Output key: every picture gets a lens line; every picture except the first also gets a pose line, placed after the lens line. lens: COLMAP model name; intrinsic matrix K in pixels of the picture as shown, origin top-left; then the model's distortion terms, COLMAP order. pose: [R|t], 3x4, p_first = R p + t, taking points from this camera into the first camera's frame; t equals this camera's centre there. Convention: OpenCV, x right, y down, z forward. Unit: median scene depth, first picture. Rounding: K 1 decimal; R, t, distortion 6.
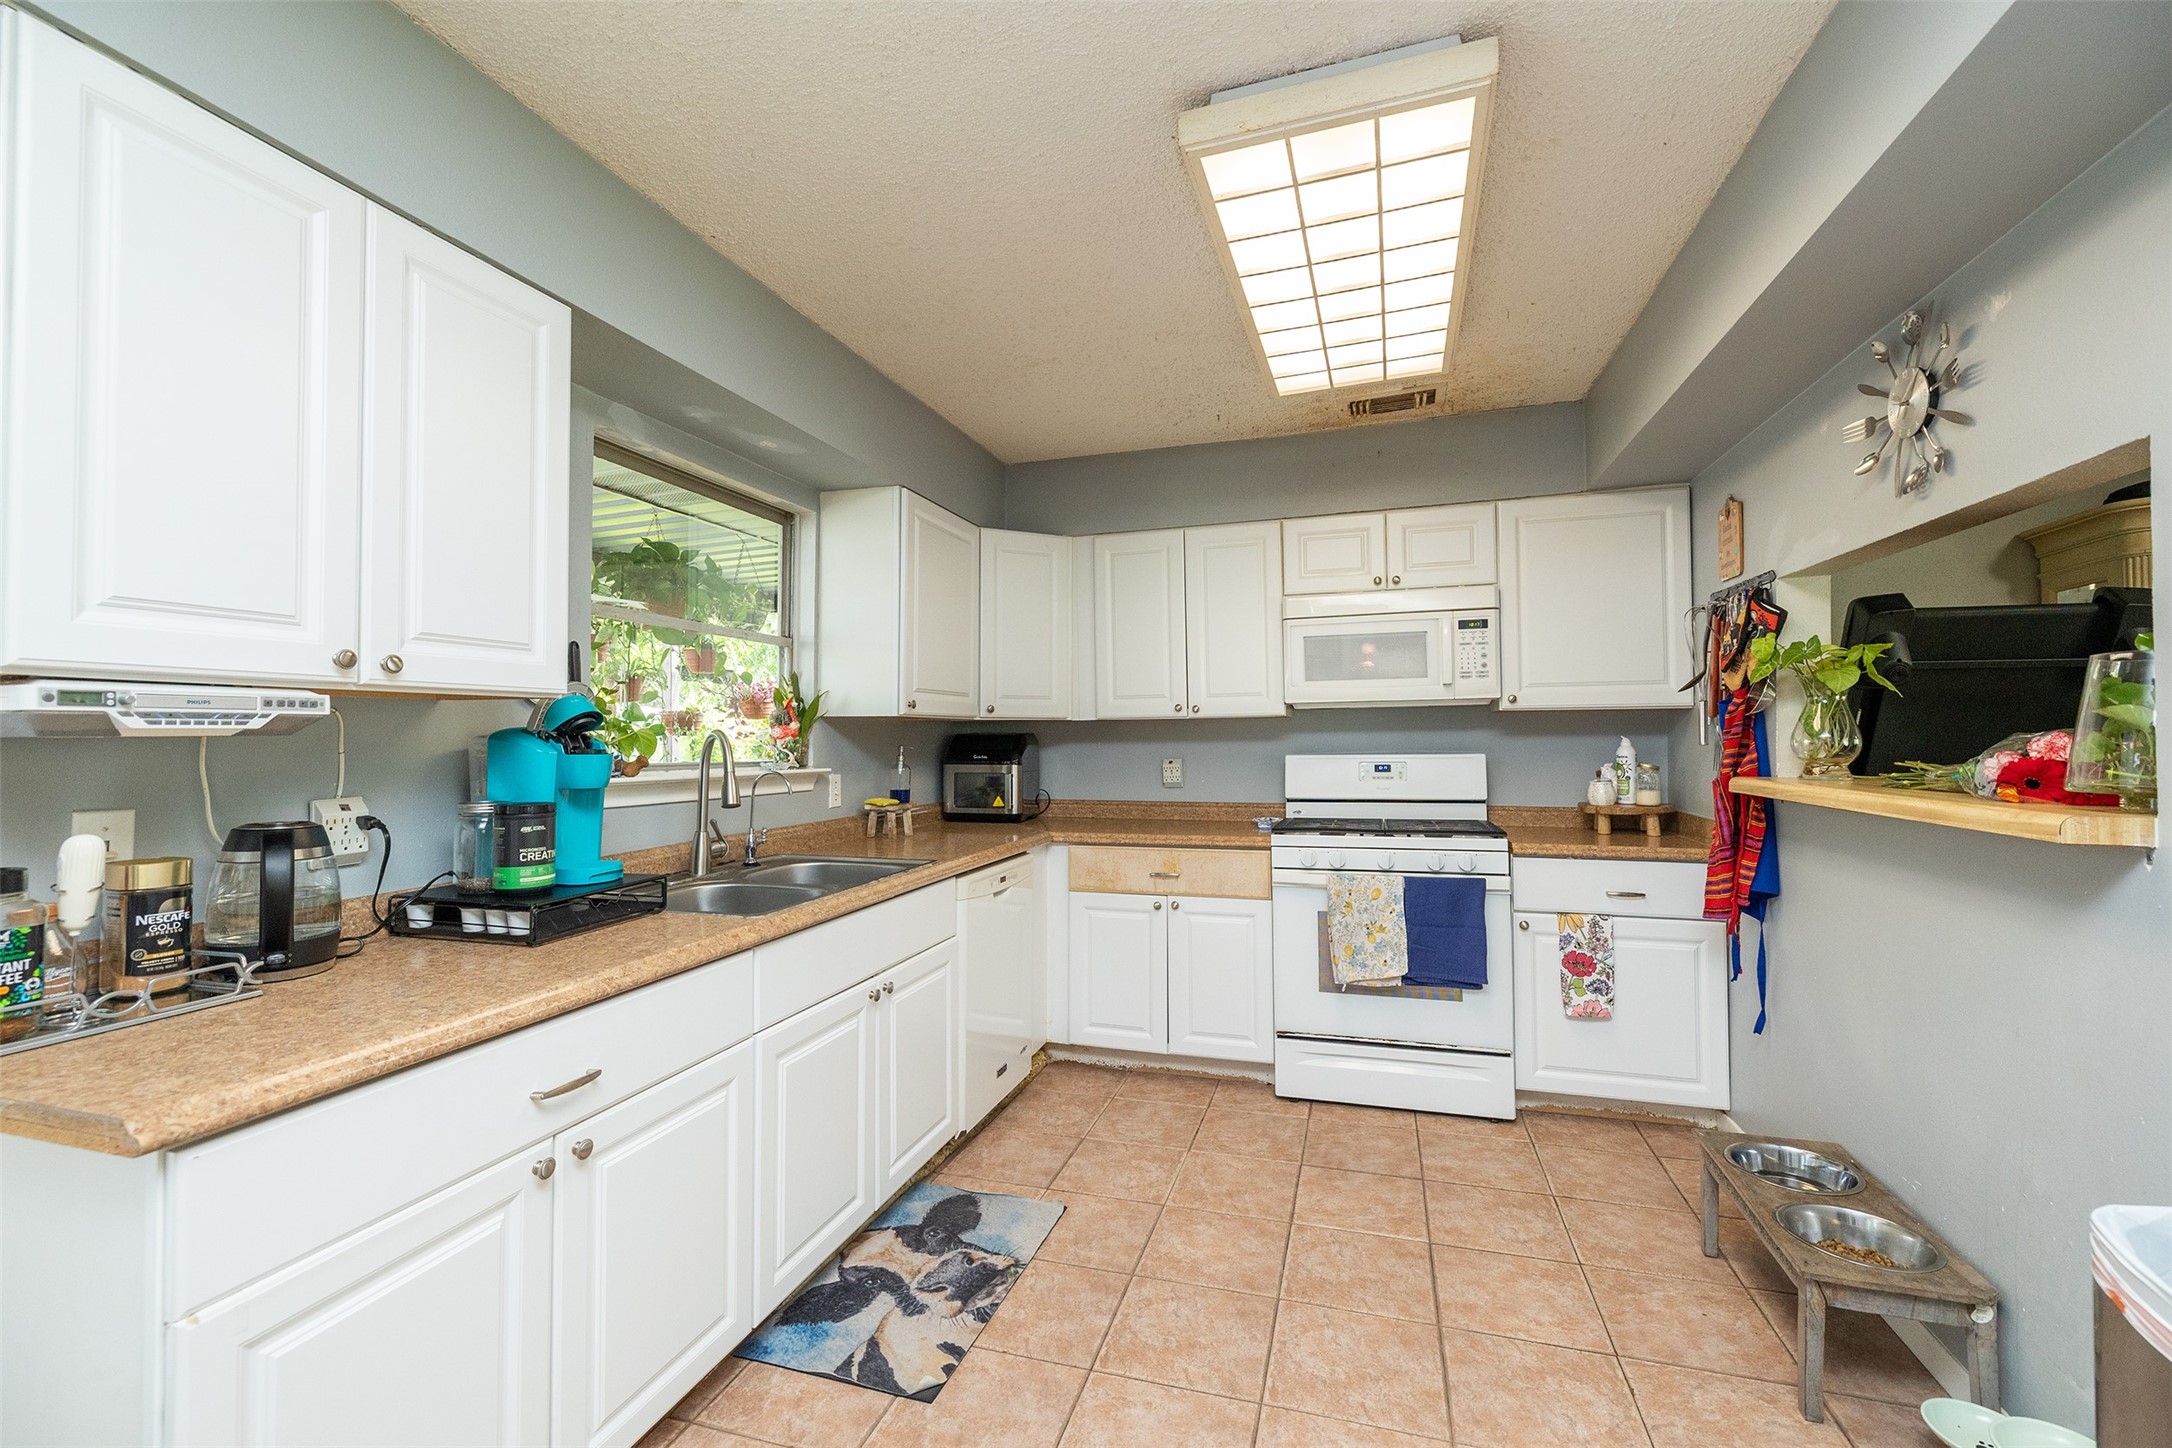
lens RADIAL K [[902.8, 0, 1093.1], [0, 902.8, 714.7], [0, 0, 1]] dist [0.001702, -0.000401]
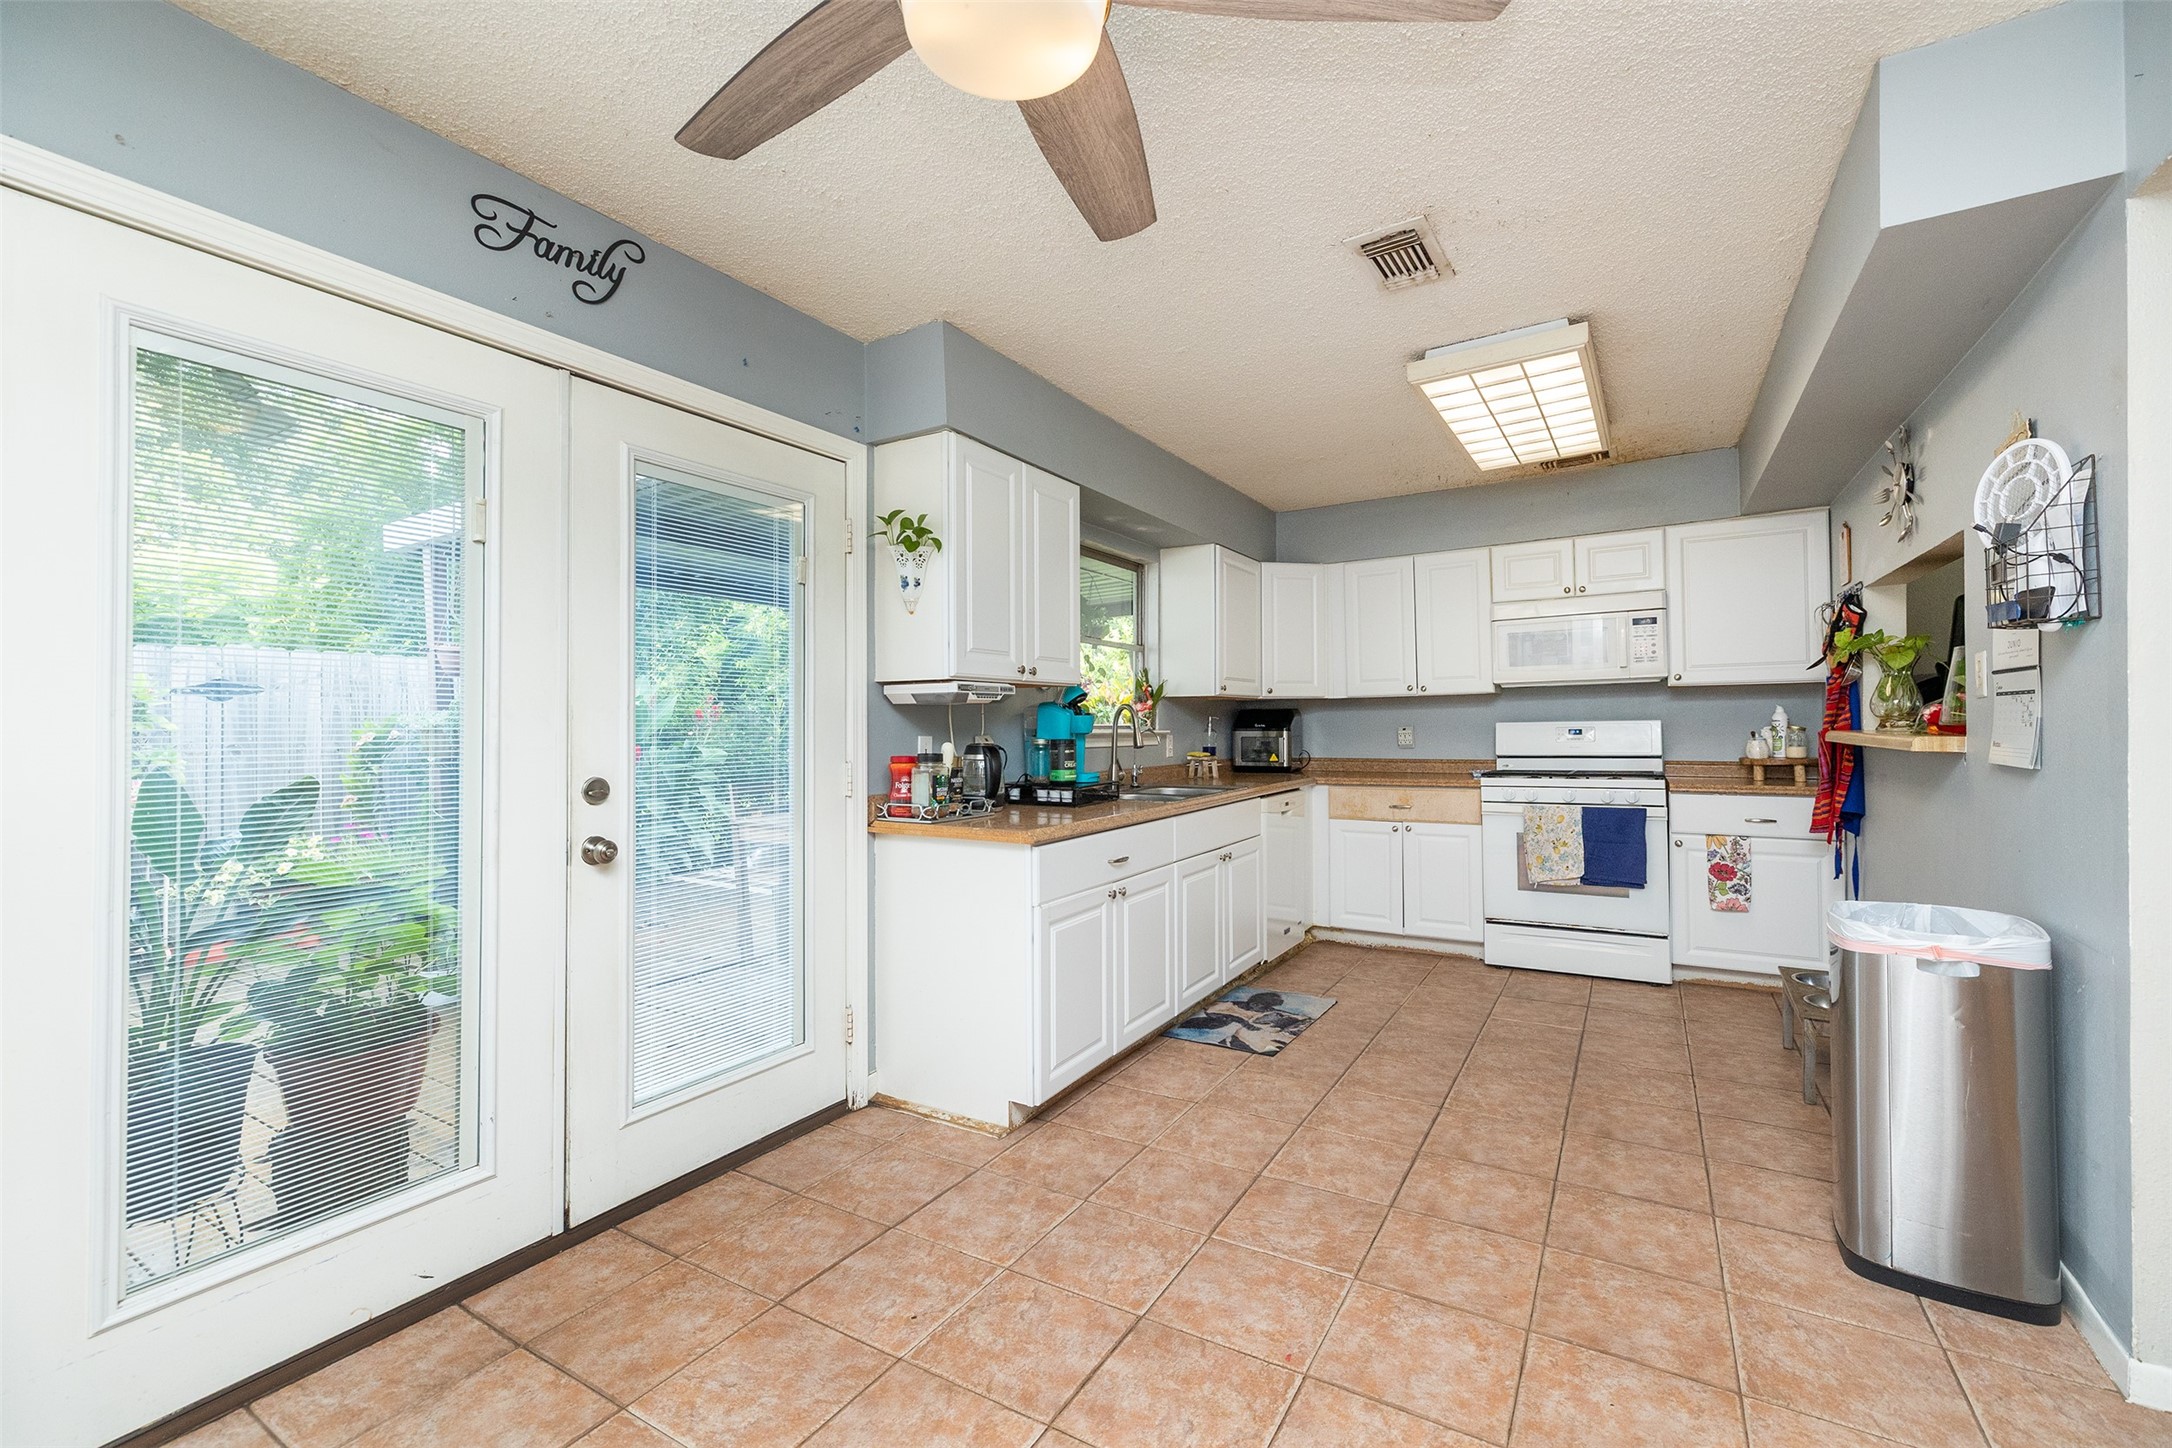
lens RADIAL K [[902.8, 0, 1093.1], [0, 902.8, 714.7], [0, 0, 1]] dist [0.001702, -0.000401]
pose [[0.969915, -0.007583, -0.243324, -0.047106], [0.011202, 0.999846, 0.013491, 0.011027], [0.243185, -0.015811, 0.969851, -0.541270]]
